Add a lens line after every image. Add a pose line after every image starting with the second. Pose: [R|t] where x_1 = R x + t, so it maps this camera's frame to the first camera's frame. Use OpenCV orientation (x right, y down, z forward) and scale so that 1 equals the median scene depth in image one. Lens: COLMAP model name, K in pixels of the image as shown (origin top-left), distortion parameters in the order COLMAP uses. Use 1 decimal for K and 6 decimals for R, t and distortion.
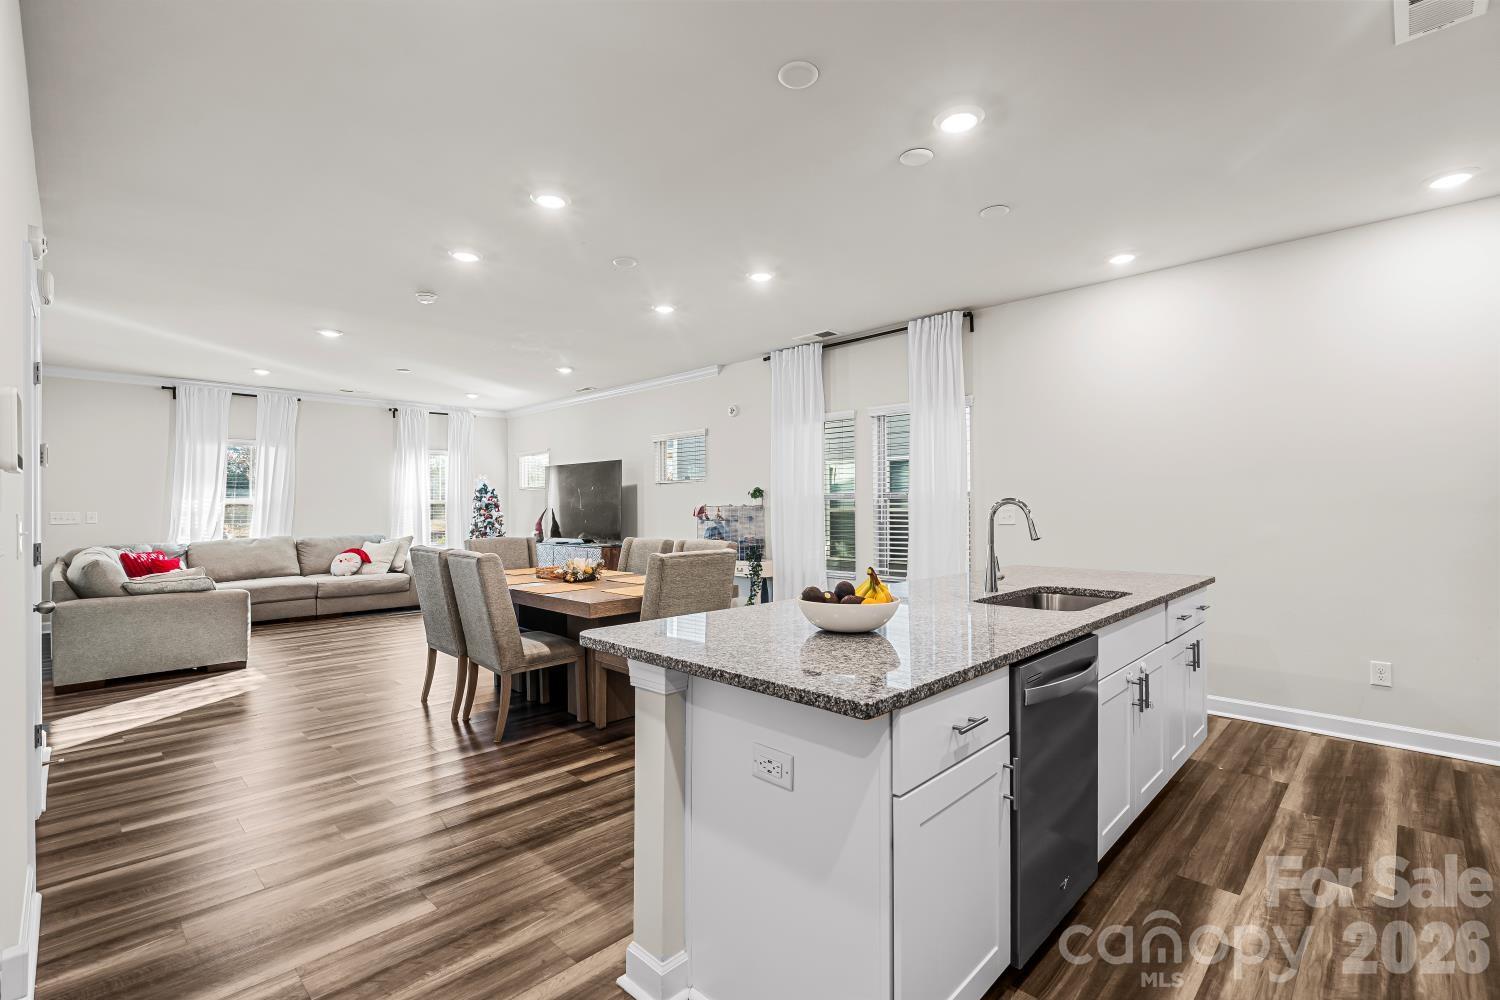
lens RADIAL K [[680.3, 0, 745.8], [0, 680.3, 502.4], [0, 0, 1]] dist [-0.004358, 0.000661]
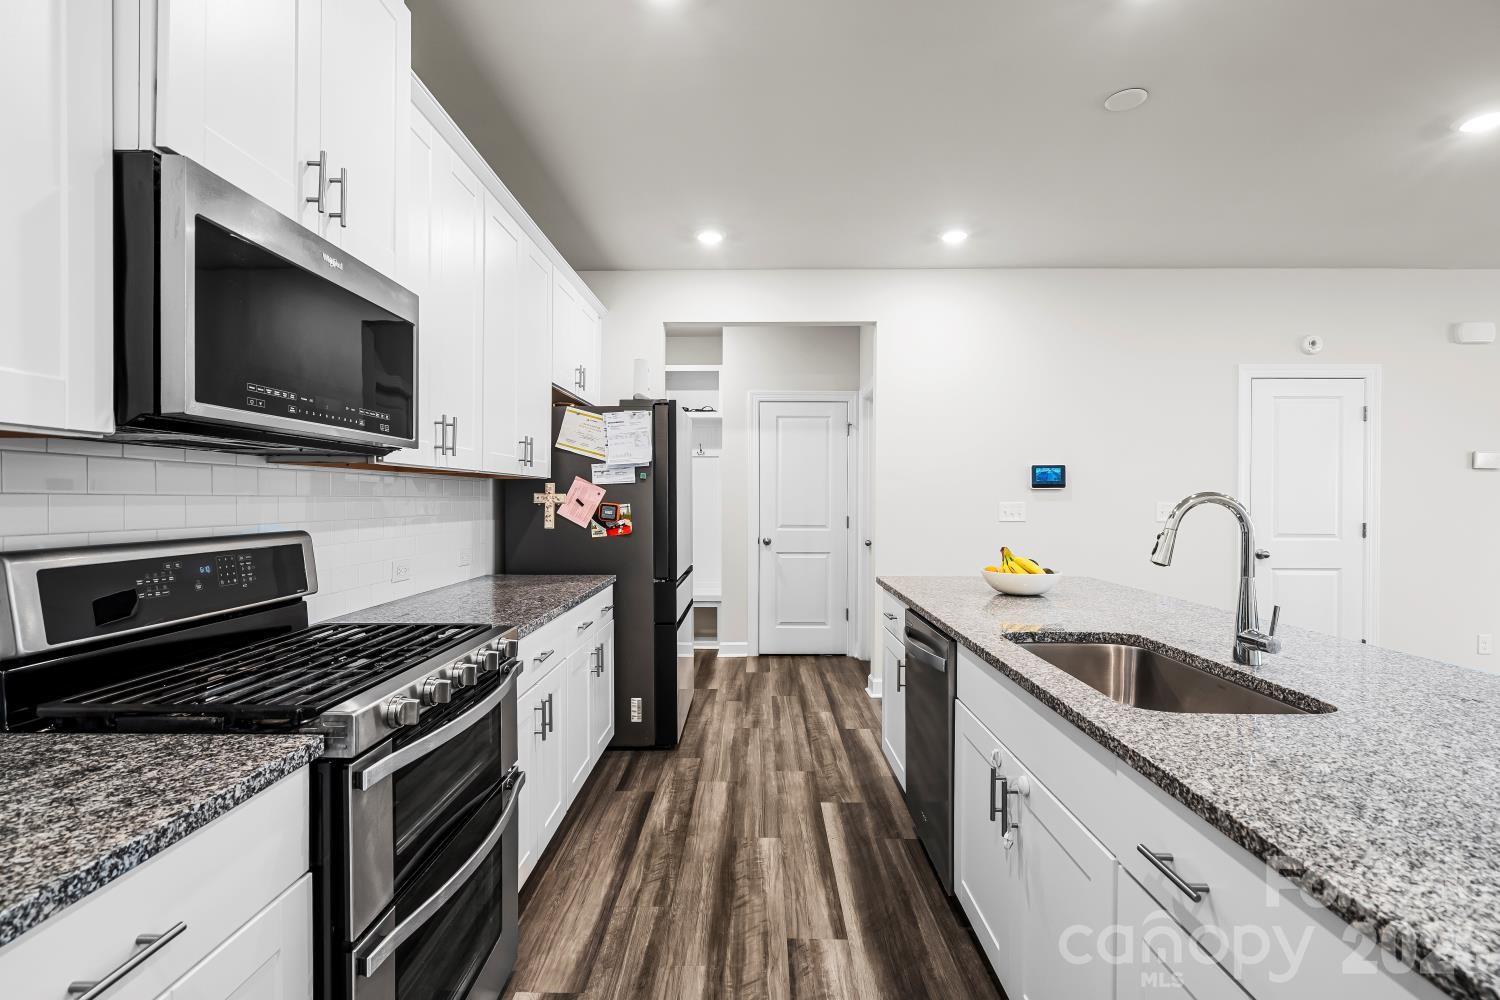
lens RADIAL K [[680.3, 0, 749.7], [0, 680.3, 504.9], [0, 0, 1]] dist [-0.004358, 0.000661]
pose [[-0.723193, 0.011092, -0.690557, 0.364981], [0.004507, 0.999926, 0.011342, -0.001299], [0.690632, 0.005090, -0.723189, 0.397360]]
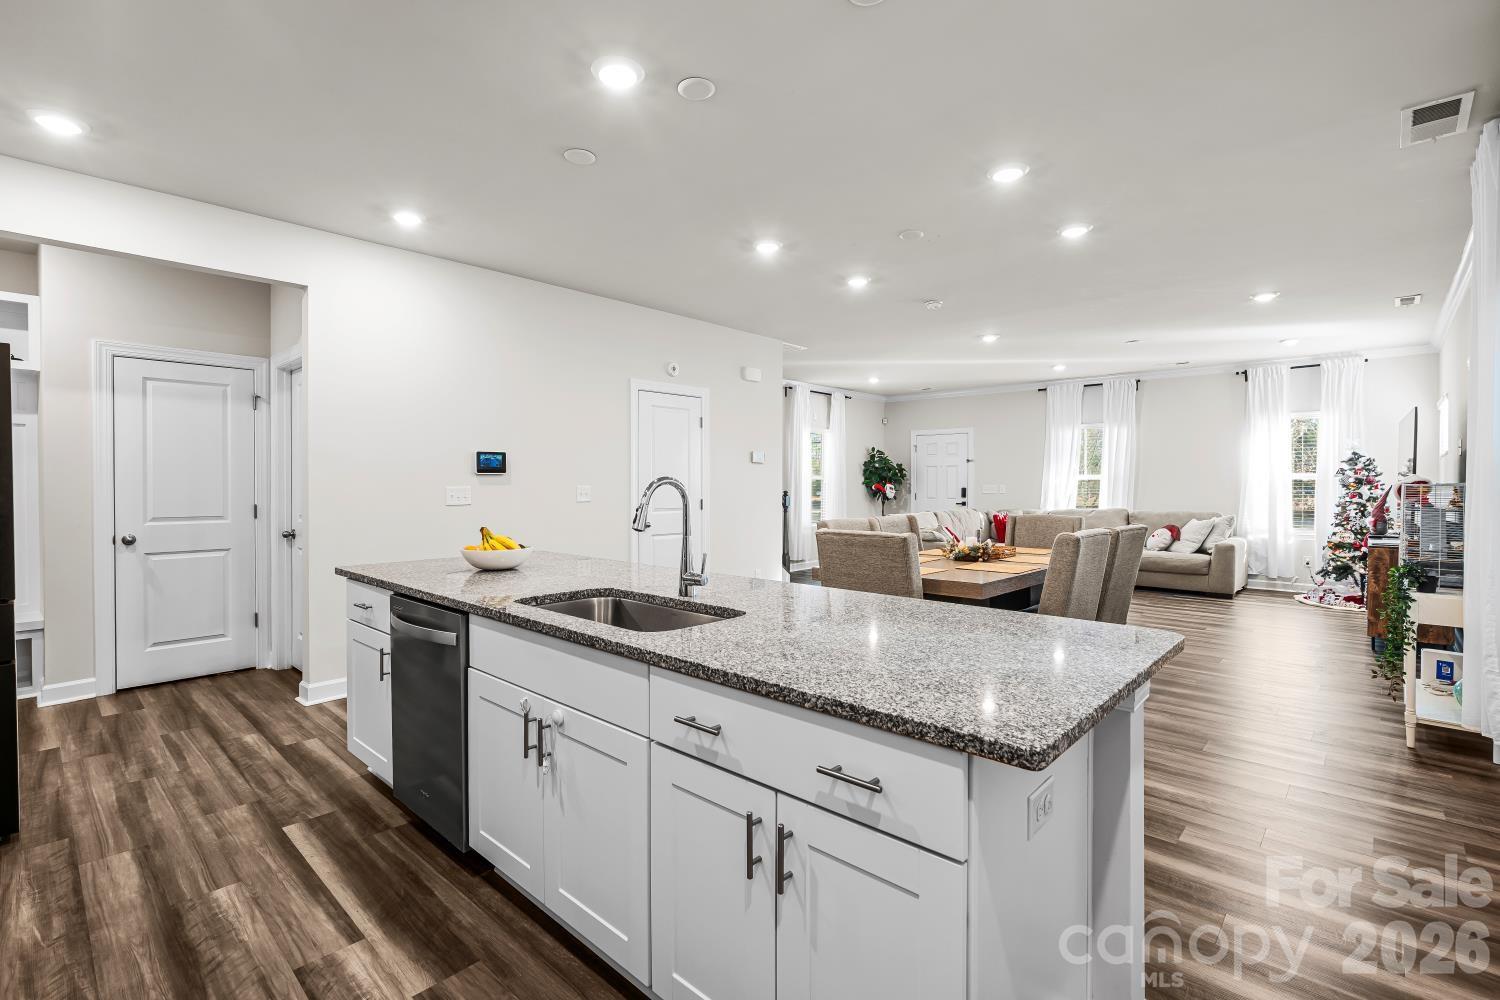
lens RADIAL K [[680.3, 0, 738.1], [0, 680.3, 488.9], [0, 0, 1]] dist [-0.004358, 0.000661]
pose [[0.019669, 0.014774, -0.999697, 0.409290], [0.005103, 0.999876, 0.014877, -0.001405], [0.999794, -0.005394, 0.019591, 0.371709]]
